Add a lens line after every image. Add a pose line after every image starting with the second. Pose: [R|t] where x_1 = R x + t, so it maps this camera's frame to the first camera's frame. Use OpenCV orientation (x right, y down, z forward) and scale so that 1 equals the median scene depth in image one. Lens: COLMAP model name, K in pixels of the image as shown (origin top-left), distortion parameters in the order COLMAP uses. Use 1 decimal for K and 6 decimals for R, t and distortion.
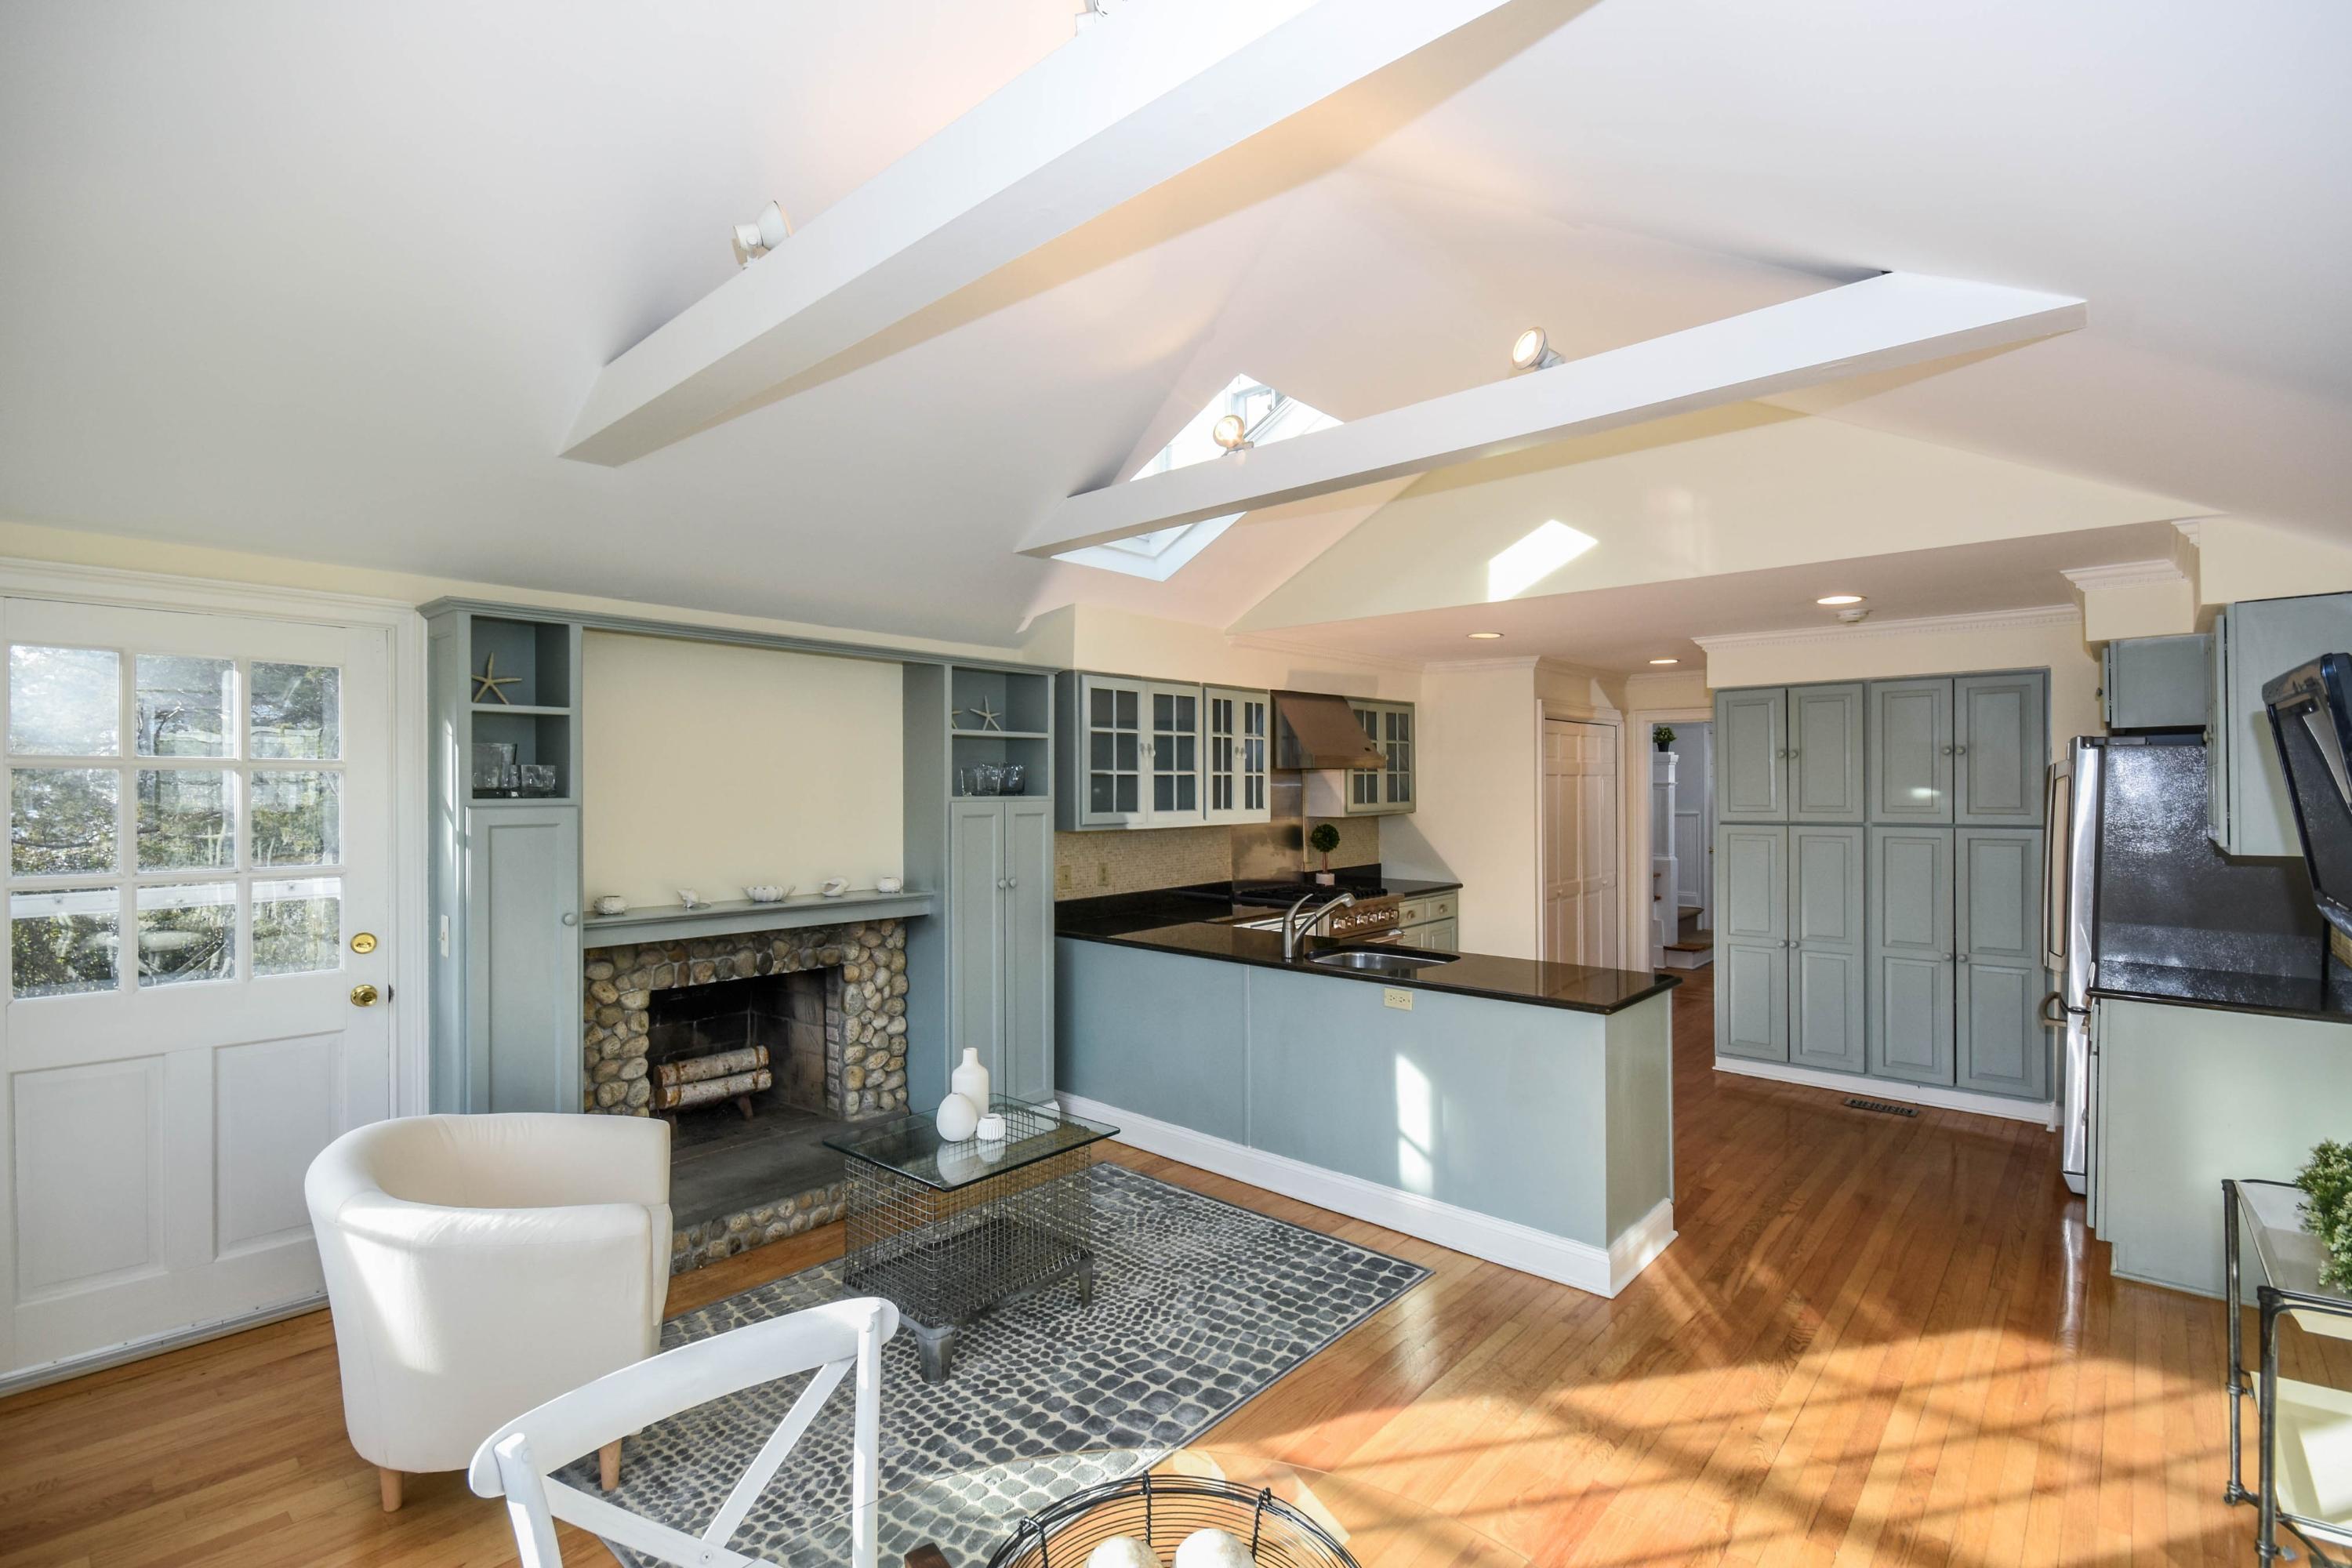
lens RADIAL K [[1062.1, 0, 1176.8], [0, 1062.1, 792.6], [0, 0, 1]] dist [-0.008206, 0.000380]
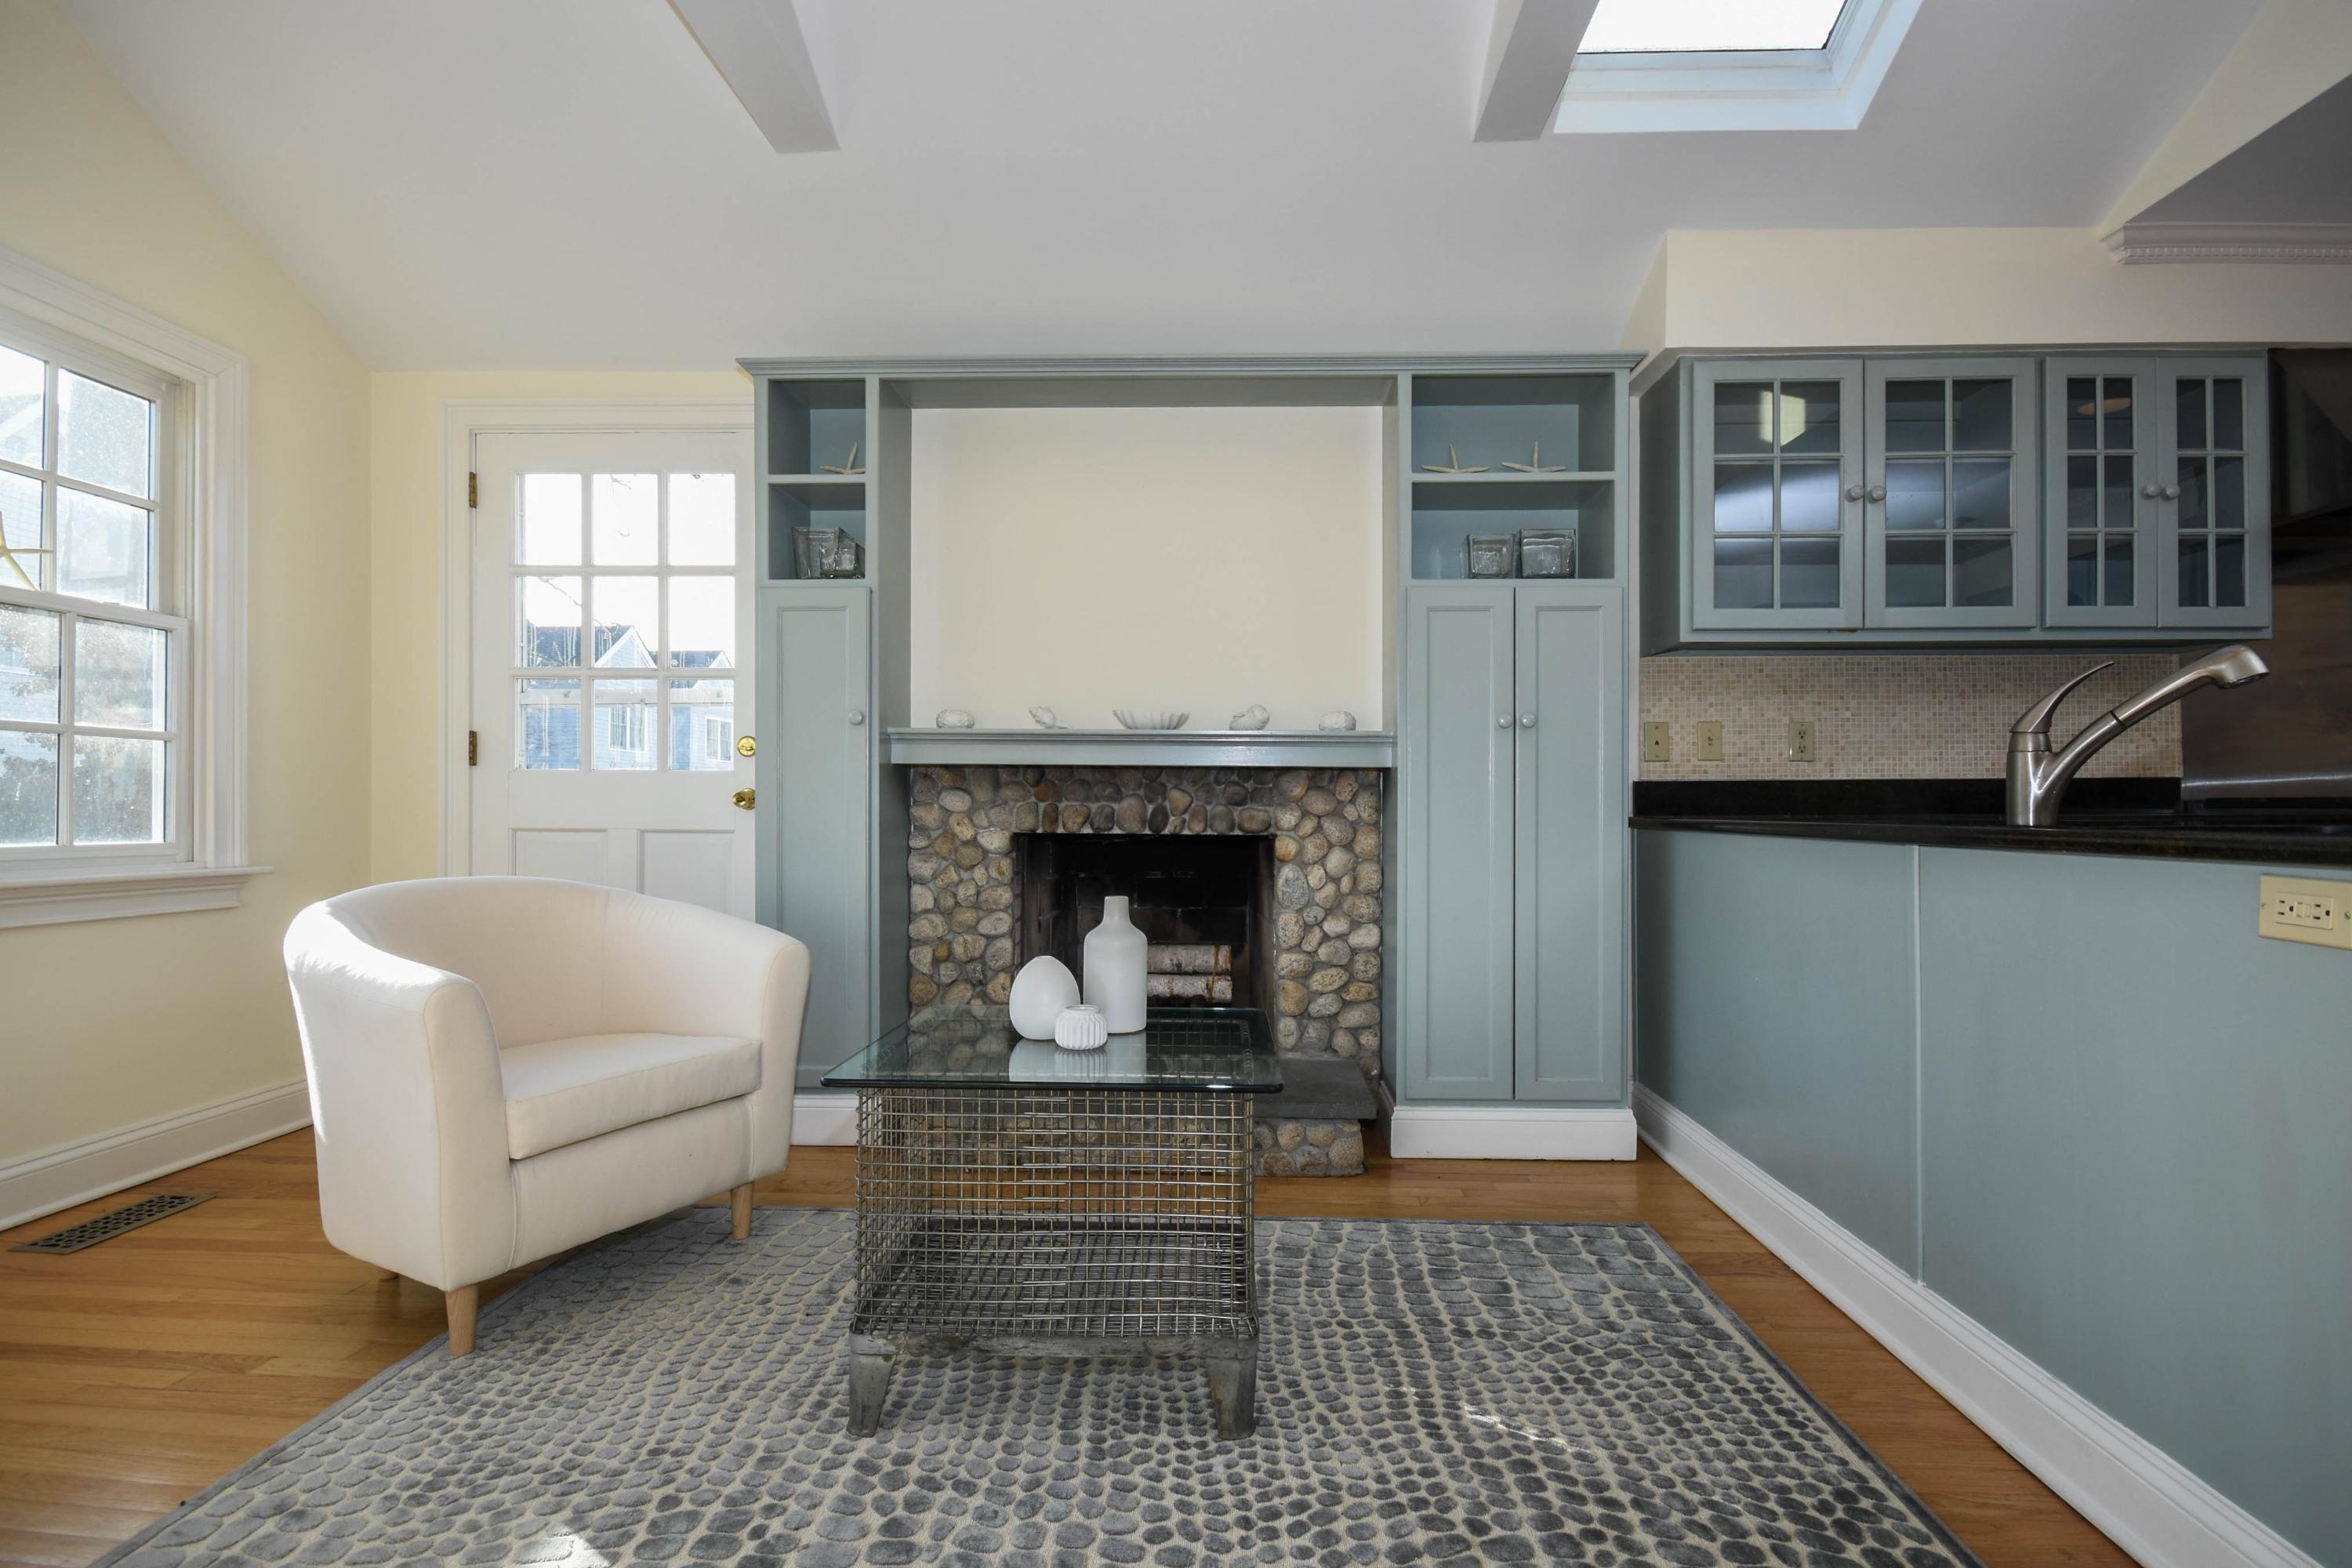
lens RADIAL K [[1062.1, 0, 1202.7], [0, 1062.1, 820.1], [0, 0, 1]] dist [-0.008206, 0.000380]
pose [[0.633496, 0.004030, -0.773736, 0.203044], [-0.007646, 0.999970, -0.001052, 0.151264], [0.773708, 0.006582, 0.633508, 0.504533]]
